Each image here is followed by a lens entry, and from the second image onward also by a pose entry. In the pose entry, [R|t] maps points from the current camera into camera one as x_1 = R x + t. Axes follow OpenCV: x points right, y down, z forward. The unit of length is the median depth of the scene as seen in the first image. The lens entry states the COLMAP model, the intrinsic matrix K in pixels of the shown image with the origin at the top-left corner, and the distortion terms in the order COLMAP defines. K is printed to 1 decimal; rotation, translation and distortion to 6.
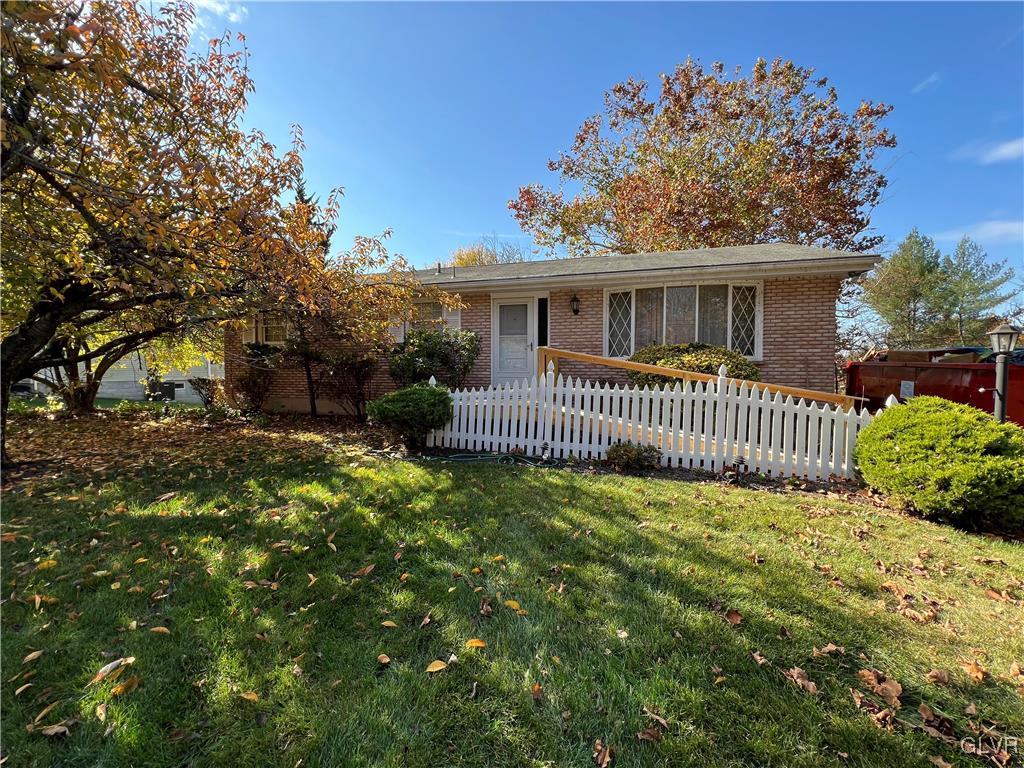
lens RADIAL K [[411.8, 0, 512.0], [0, 411.8, 384.0], [0, 0, 1]] dist [0.002530, 0.000029]
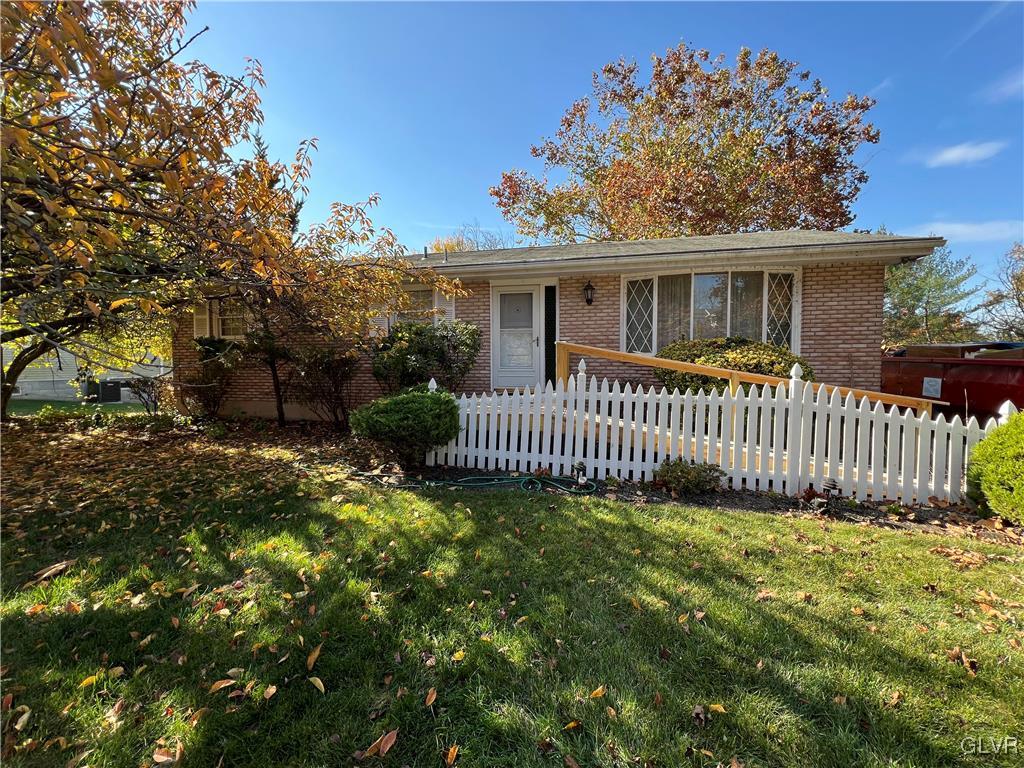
lens RADIAL K [[410.7, 0, 512.0], [0, 410.7, 384.0], [0, 0, 1]] dist [-0.000100, 0.000295]
pose [[0.997947, -0.006992, 0.063655, -0.088390], [0.006061, 0.999872, 0.014809, -0.019177], [-0.063750, -0.014392, 0.997862, 0.185032]]
